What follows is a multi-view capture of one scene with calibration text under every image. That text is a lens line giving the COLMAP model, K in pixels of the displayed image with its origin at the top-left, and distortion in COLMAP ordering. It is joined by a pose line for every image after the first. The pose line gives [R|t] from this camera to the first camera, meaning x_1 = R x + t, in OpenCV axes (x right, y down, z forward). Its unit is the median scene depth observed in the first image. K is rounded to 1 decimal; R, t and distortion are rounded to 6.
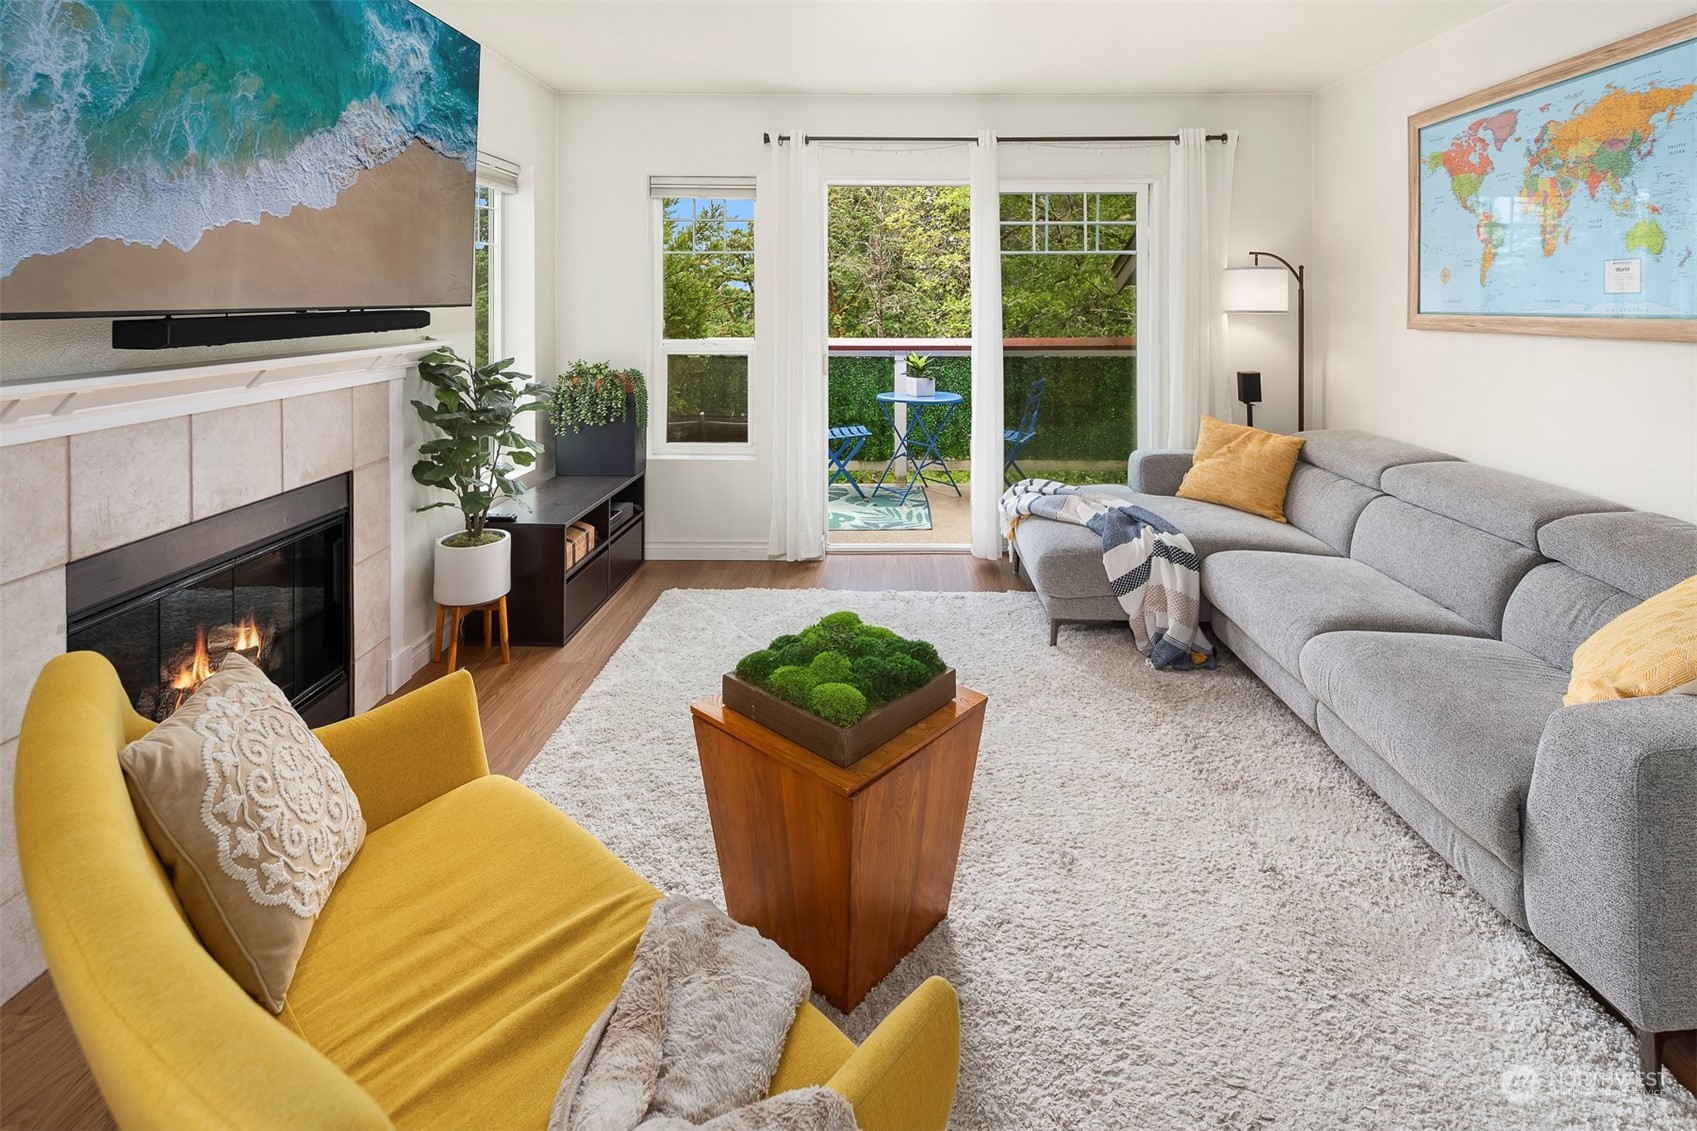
lens RADIAL K [[823.9, 0, 867.8], [0, 823.9, 291.9], [0, 0, 1]] dist [-0.002310, -0.000459]
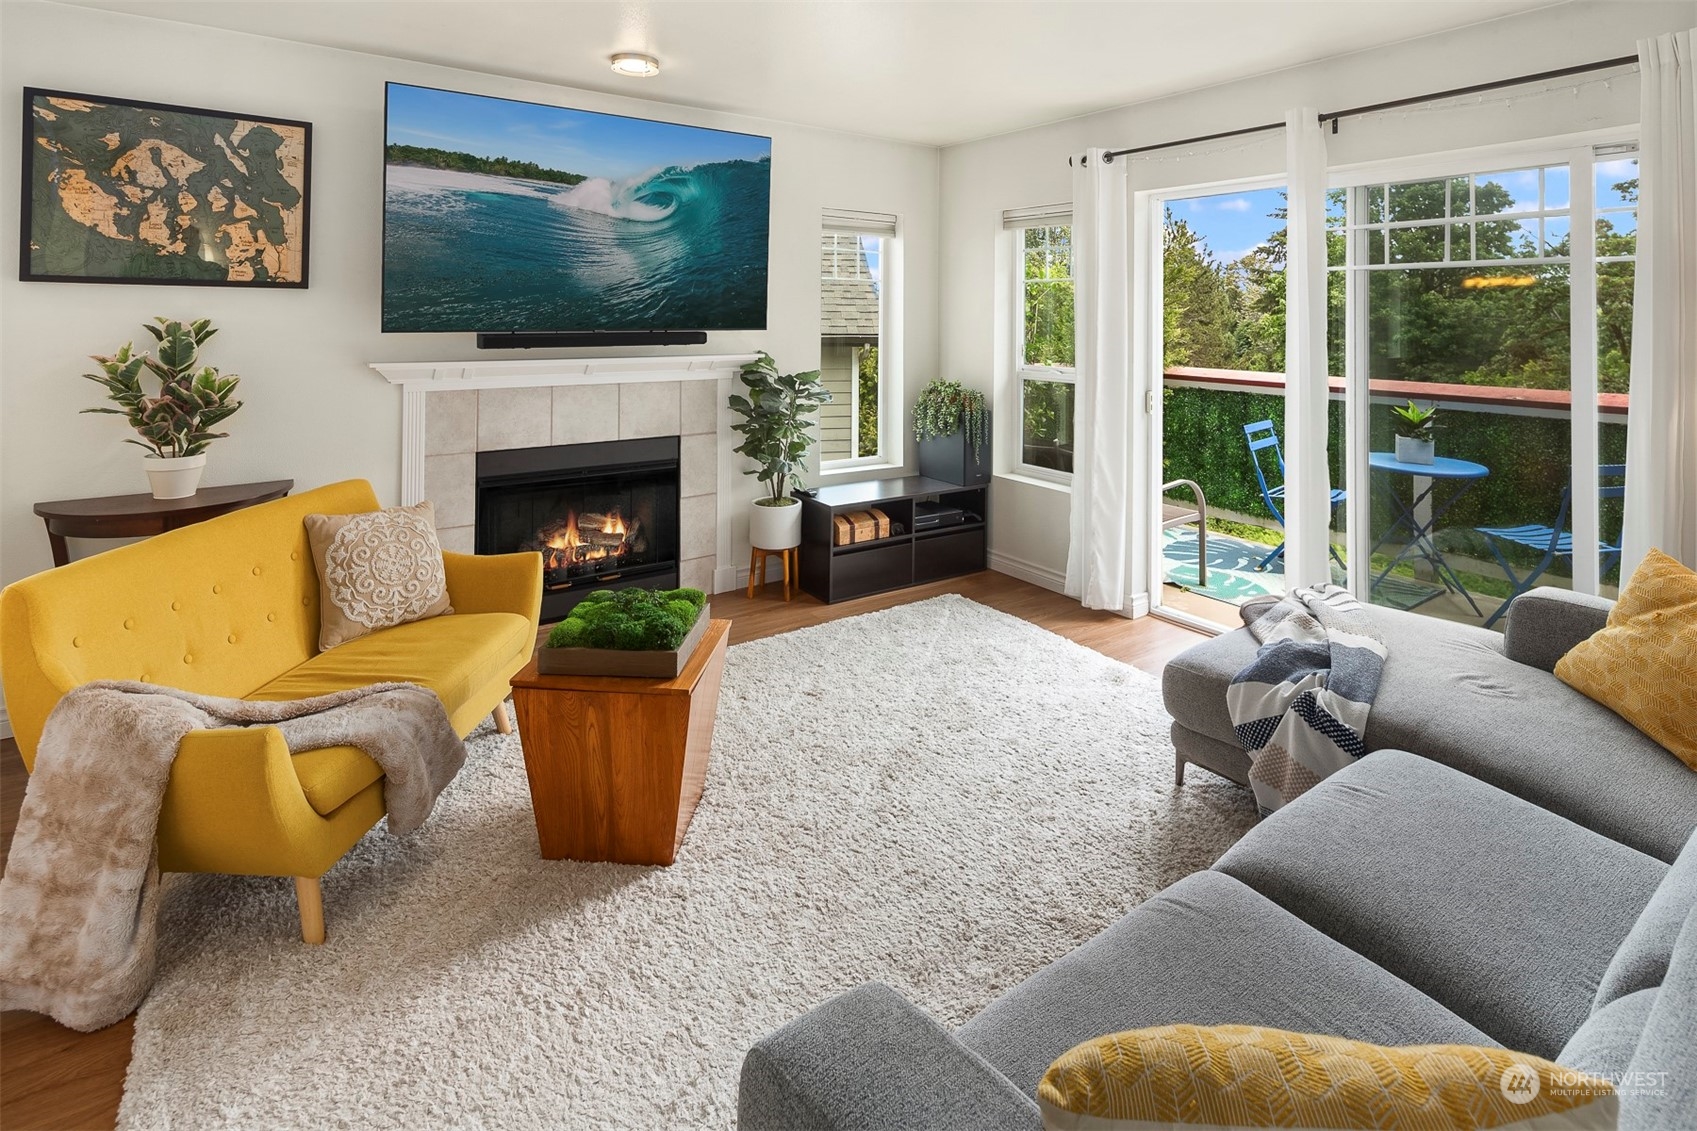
lens RADIAL K [[828.5, 0, 854.5], [0, 828.5, 304.8], [0, 0, 1]] dist [0.002361, -0.001333]
pose [[0.592651, -0.005028, -0.805444, 0.684080], [-0.003643, 0.999954, -0.008923, -0.011106], [0.805451, 0.008222, 0.592605, 0.296202]]
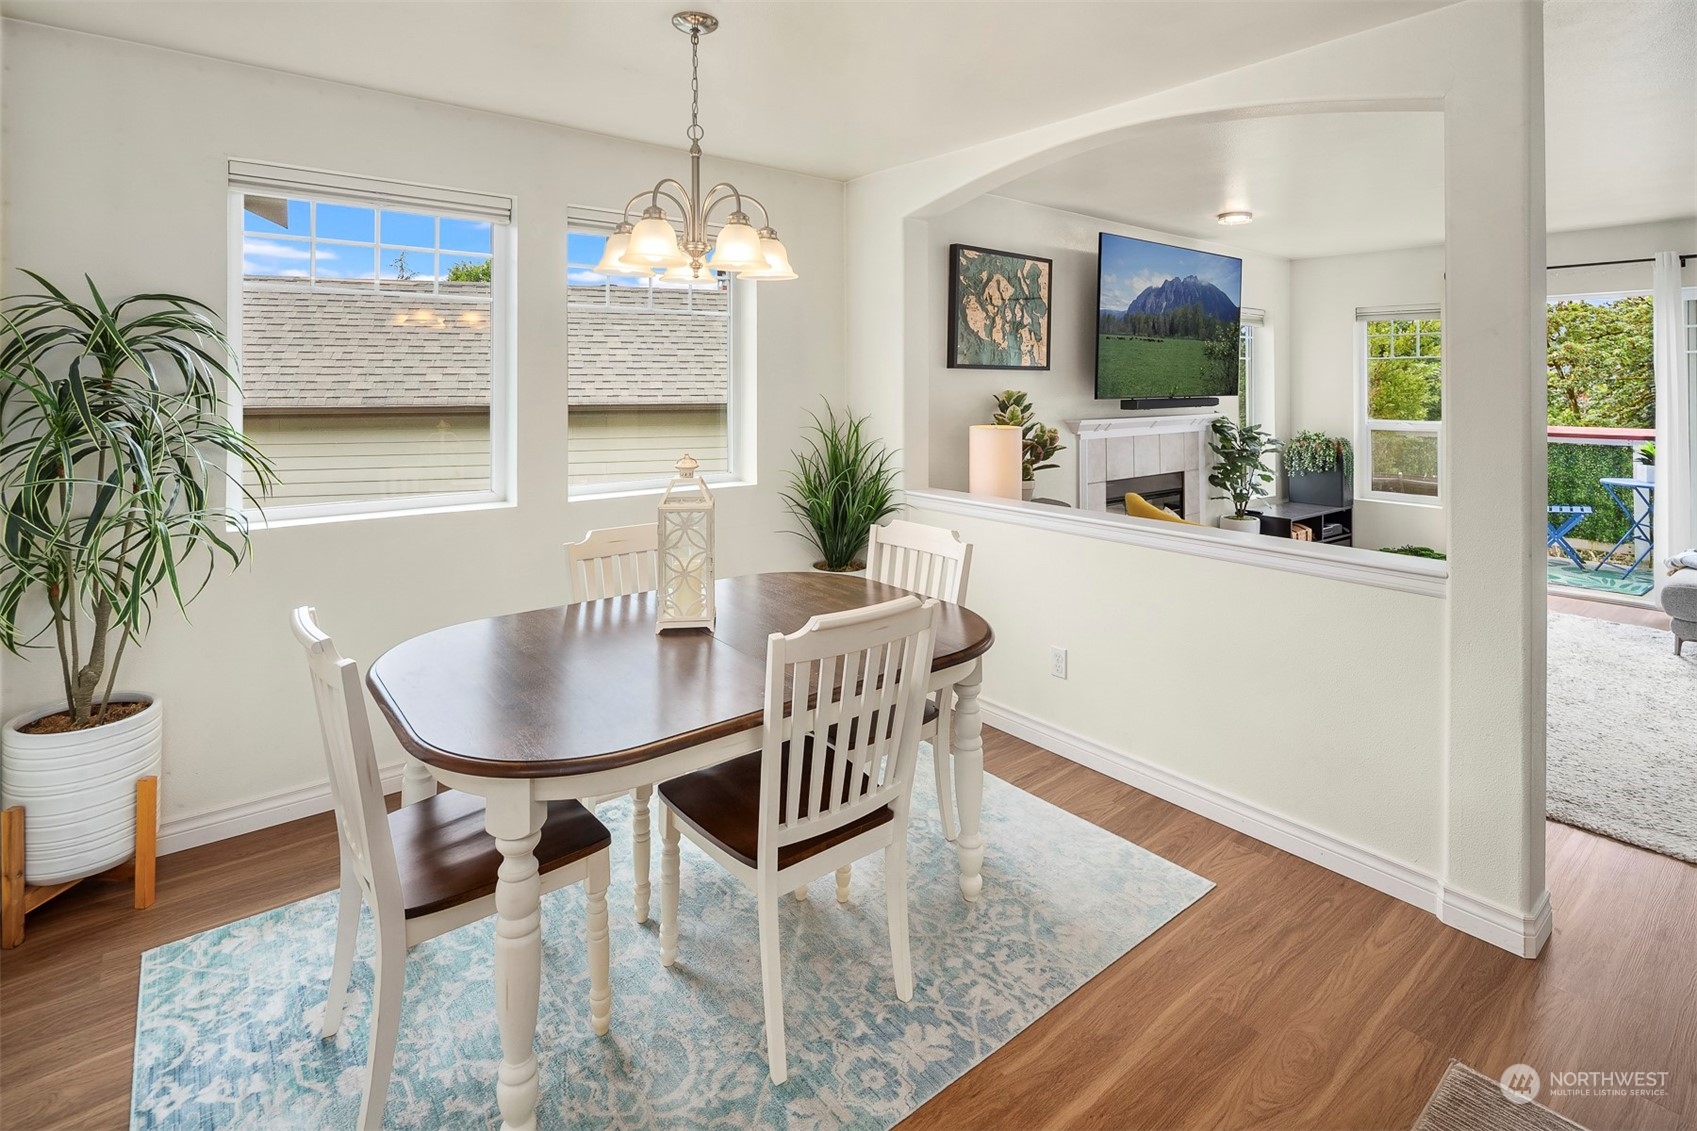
lens RADIAL K [[818.8, 0, 855.1], [0, 818.8, 378.9], [0, 0, 1]] dist [-0.000693, -0.000498]
pose [[0.644029, -0.004004, -0.764991, 0.388690], [0.004768, 0.999988, -0.001220, -0.022114], [0.764986, -0.002861, 0.644040, -0.878402]]
